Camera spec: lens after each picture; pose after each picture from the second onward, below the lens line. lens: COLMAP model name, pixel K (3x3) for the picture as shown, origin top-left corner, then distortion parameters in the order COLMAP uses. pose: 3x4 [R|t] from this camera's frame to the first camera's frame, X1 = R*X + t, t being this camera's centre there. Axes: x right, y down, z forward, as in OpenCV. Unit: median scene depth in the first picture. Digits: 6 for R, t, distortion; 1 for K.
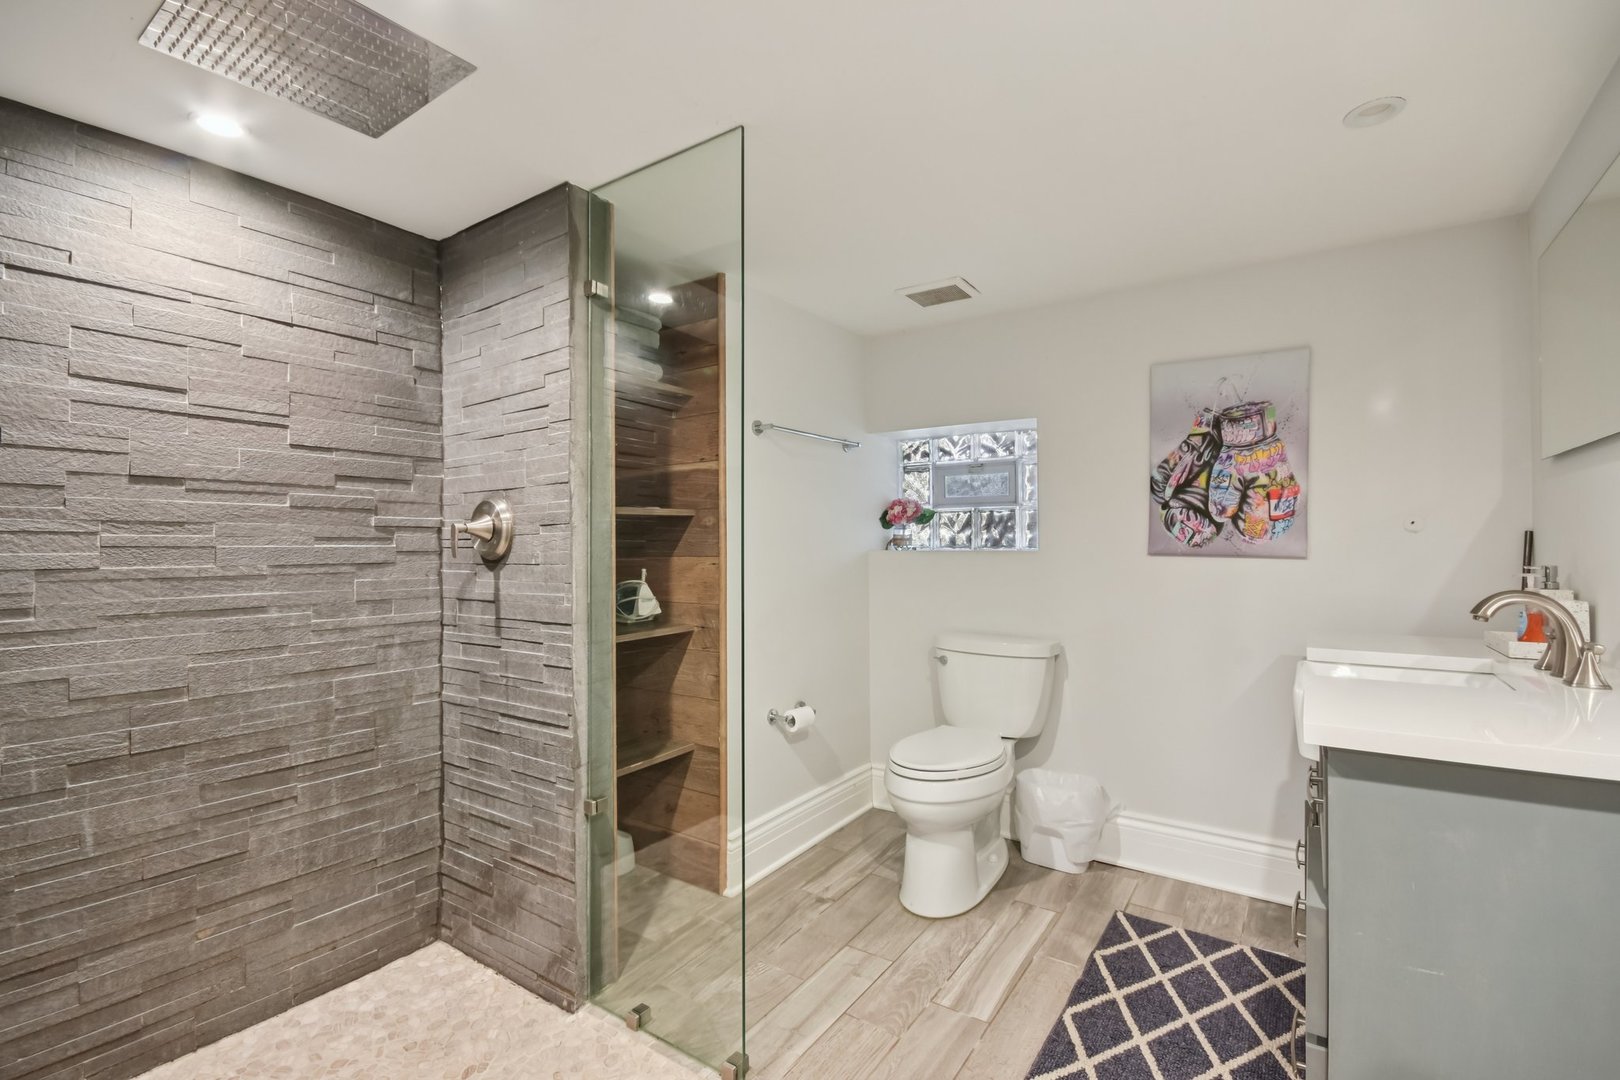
lens RADIAL K [[720.4, 0, 819.4], [0, 720.4, 545.2], [0, 0, 1]] dist [0.003633, 0.000140]
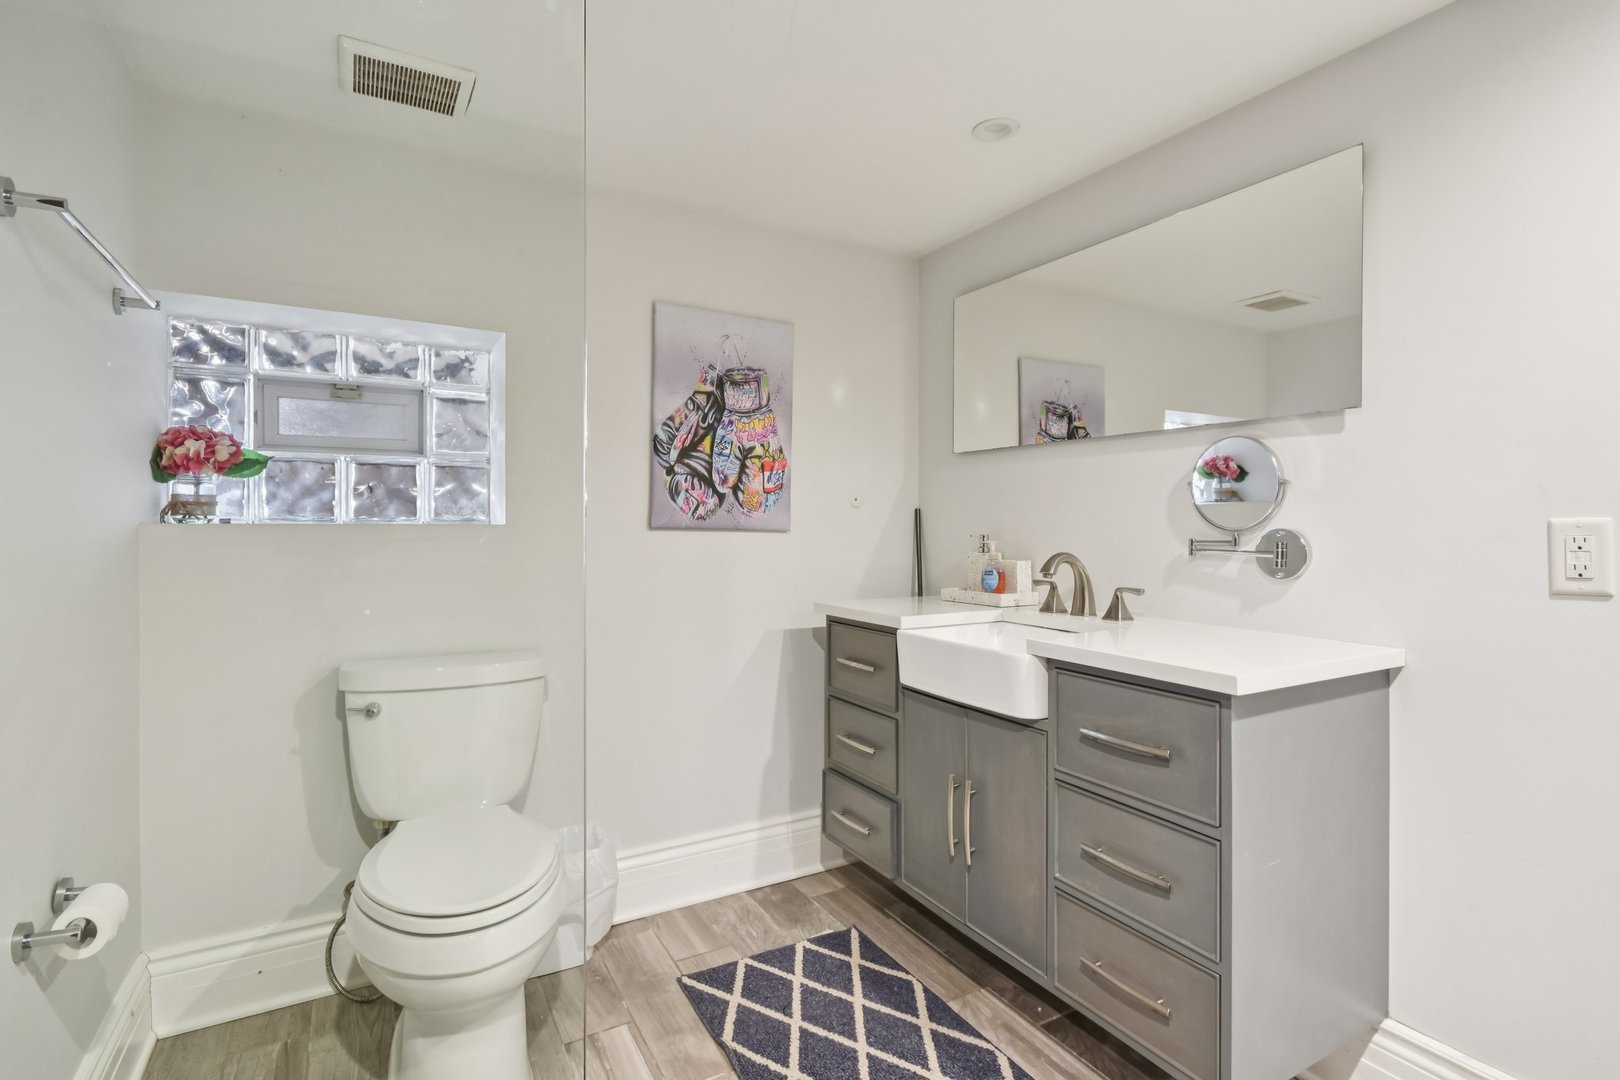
lens RADIAL K [[777.7, 0, 812.4], [0, 777.7, 527.6], [0, 0, 1]] dist [-0.000434, -0.000650]
pose [[0.436779, 0.004980, 0.899555, -0.275807], [0.000180, 0.999984, -0.005623, 0.017557], [-0.899569, 0.002618, 0.436772, 0.468868]]
